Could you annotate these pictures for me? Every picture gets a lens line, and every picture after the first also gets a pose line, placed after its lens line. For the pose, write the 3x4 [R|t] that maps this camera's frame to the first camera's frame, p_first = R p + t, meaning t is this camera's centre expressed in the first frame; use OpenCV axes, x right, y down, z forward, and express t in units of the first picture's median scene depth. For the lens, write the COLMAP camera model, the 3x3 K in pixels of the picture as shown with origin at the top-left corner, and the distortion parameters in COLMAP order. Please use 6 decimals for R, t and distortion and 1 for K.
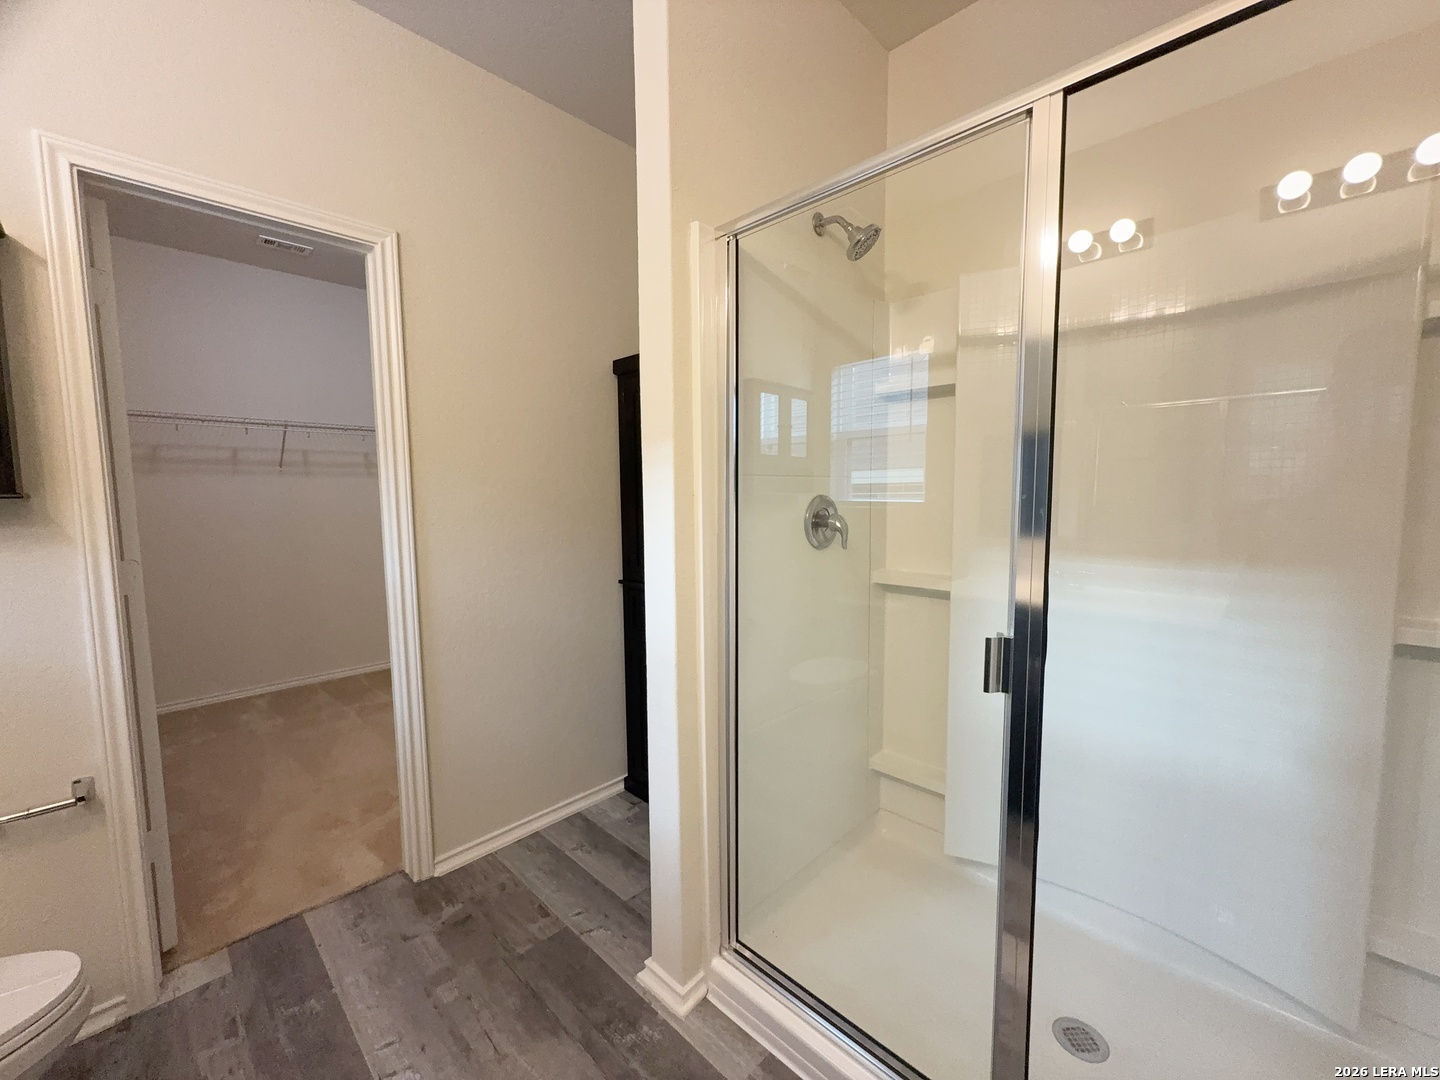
lens RADIAL K [[575.2, 0, 721.1], [0, 575.2, 538.9], [0, 0, 1]] dist [-0.000357, -0.000010]
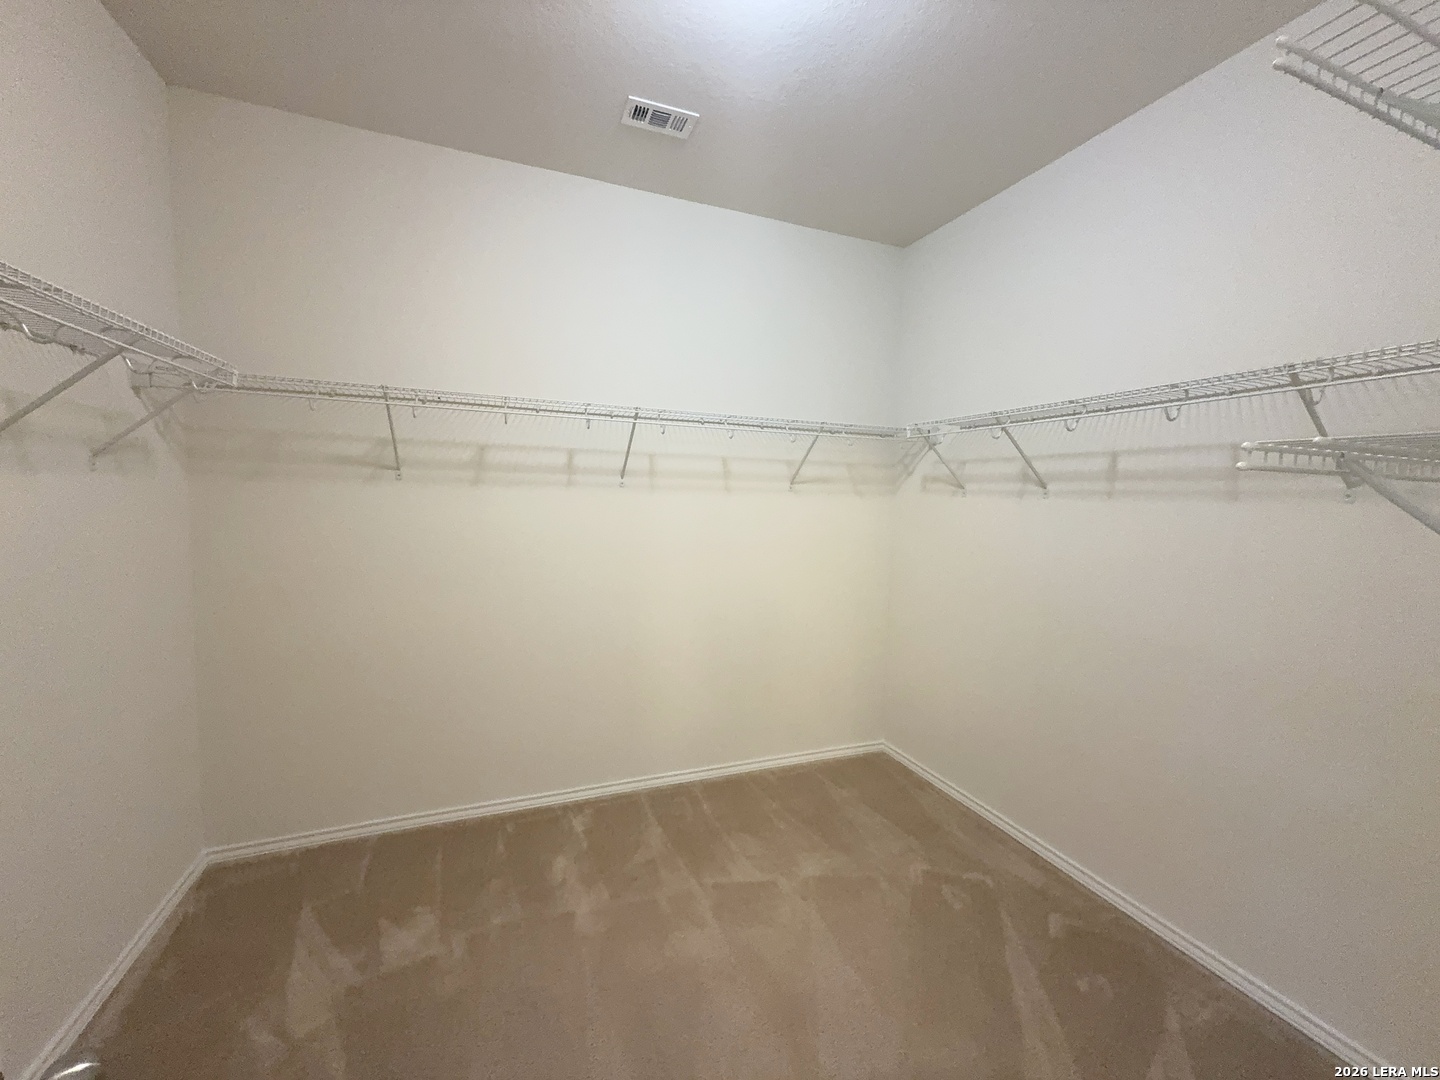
lens RADIAL K [[575.2, 0, 721.1], [0, 575.2, 538.9], [0, 0, 1]] dist [-0.000357, -0.000010]
pose [[0.911475, 0.056756, -0.407420, -0.771714], [-0.064349, 0.997915, -0.004944, -0.115240], [0.406290, 0.030723, 0.913227, 0.870262]]
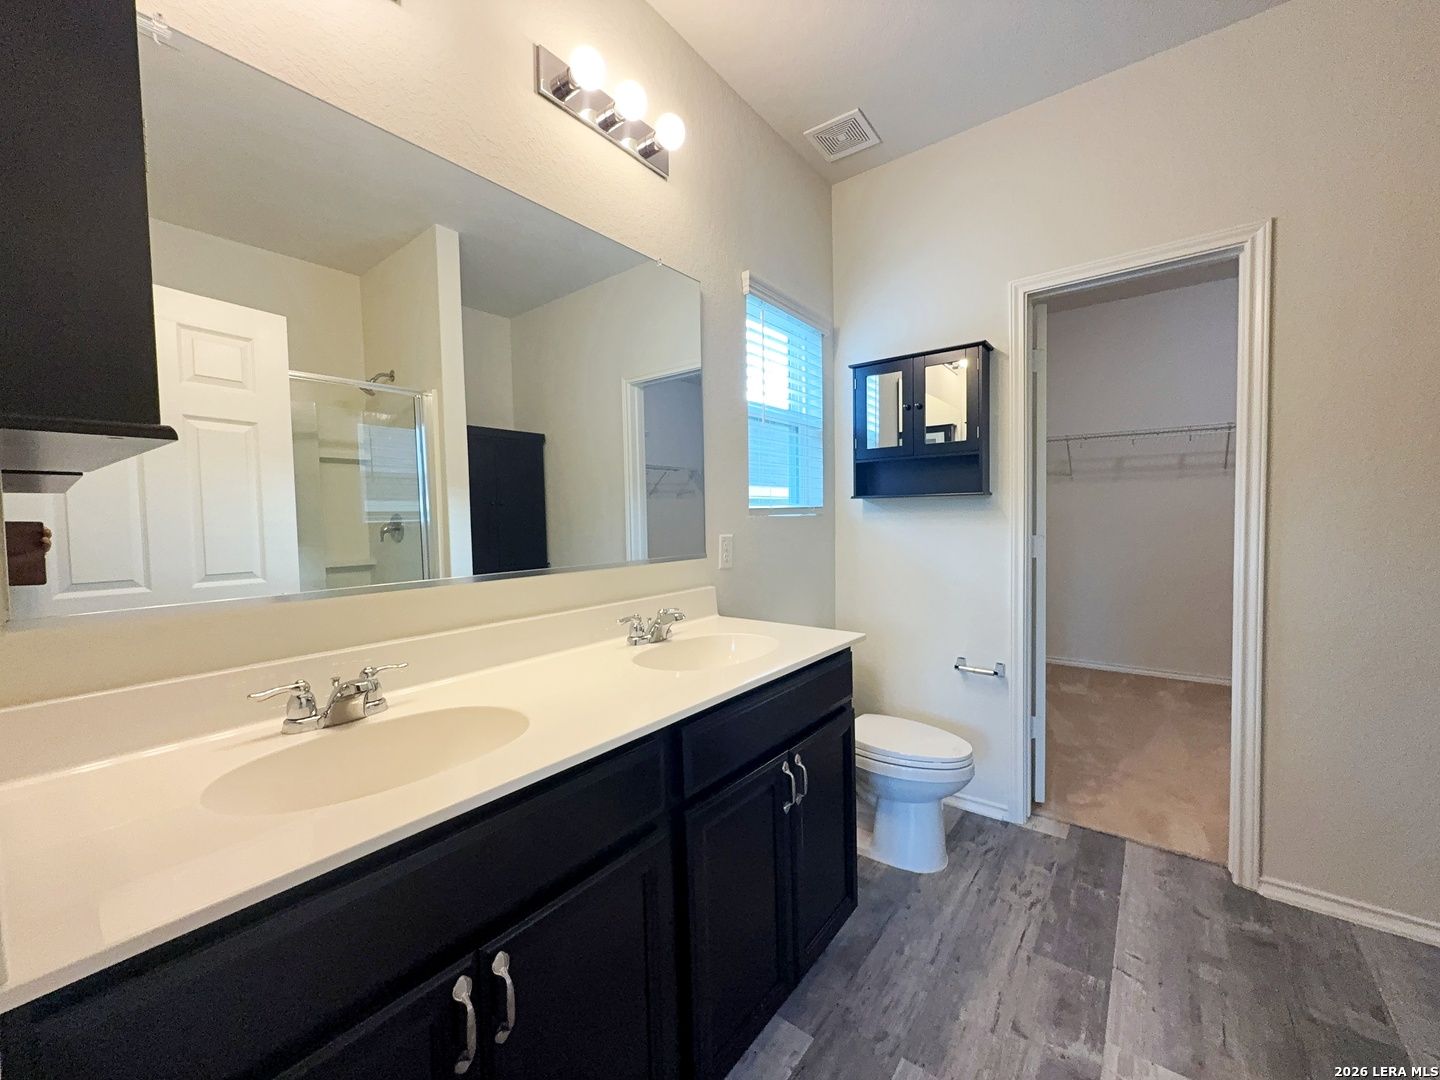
lens RADIAL K [[575.2, 0, 721.1], [0, 575.2, 538.9], [0, 0, 1]] dist [-0.000357, -0.000010]
pose [[0.118080, 0.051833, -0.991650, 0.318266], [-0.065689, 0.996857, 0.044284, 0.028936], [0.990829, 0.059912, 0.121113, -0.018026]]
